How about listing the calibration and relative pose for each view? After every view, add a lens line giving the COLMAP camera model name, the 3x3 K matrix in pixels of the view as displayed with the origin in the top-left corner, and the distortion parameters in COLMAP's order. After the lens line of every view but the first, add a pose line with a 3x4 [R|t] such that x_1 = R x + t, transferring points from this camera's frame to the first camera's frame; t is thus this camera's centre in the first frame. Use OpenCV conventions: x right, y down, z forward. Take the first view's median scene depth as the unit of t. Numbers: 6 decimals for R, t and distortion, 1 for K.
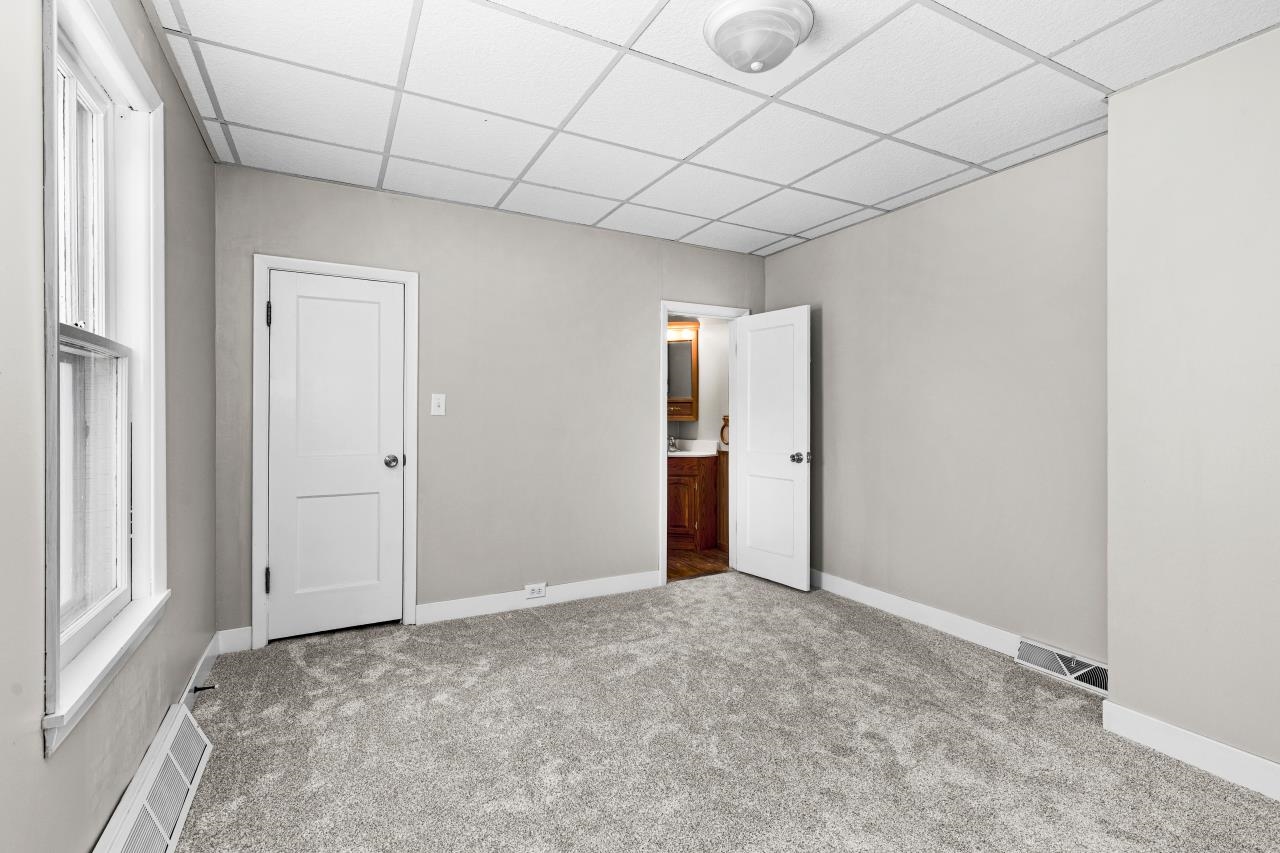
lens RADIAL K [[585.7, 0, 642.9], [0, 585.7, 418.5], [0, 0, 1]] dist [0.000805, 0.000183]
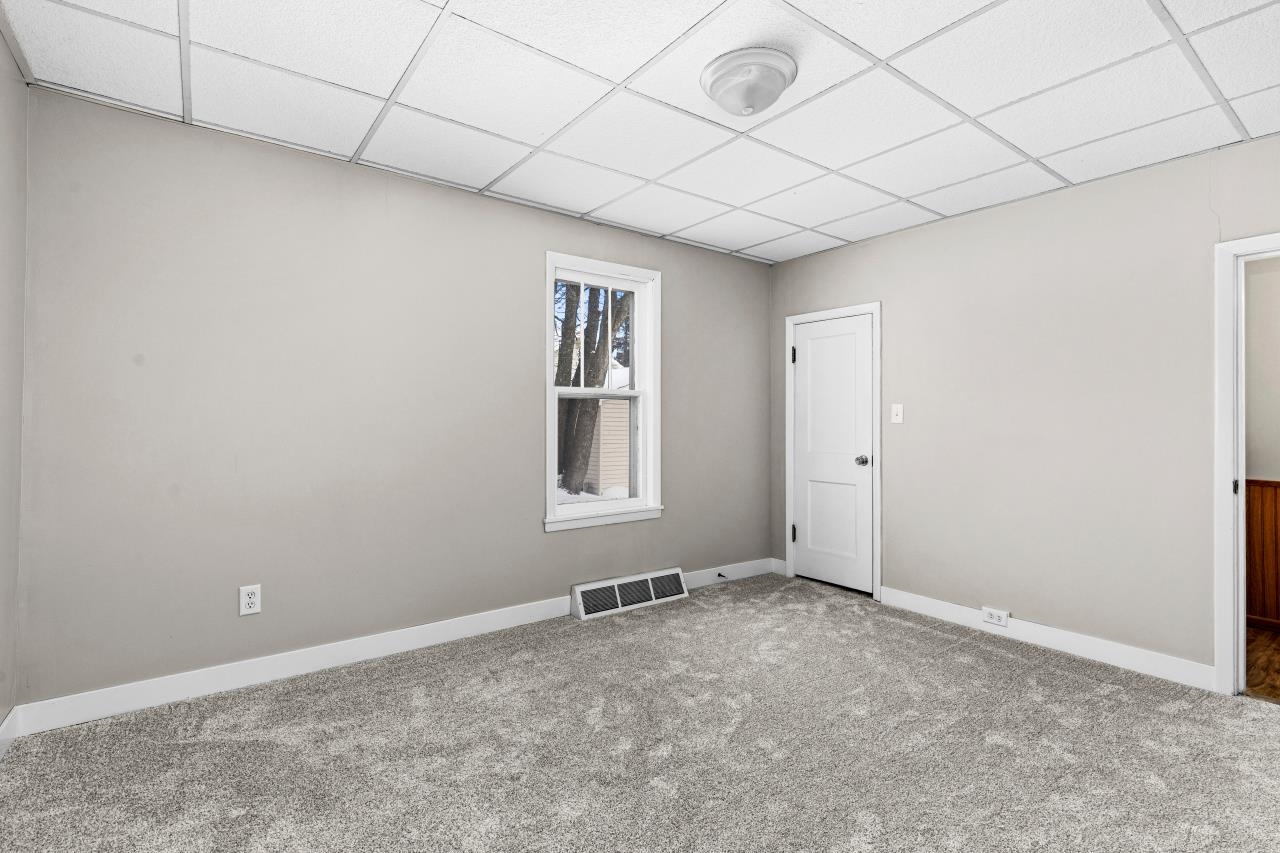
lens RADIAL K [[586.5, 0, 647.9], [0, 586.5, 436.7], [0, 0, 1]] dist [0.002674, 0.000190]
pose [[0.158846, 0.015230, -0.987186, 0.757660], [-0.019712, 0.999731, 0.012251, 0.018378], [0.987107, 0.017513, 0.159104, 0.385793]]
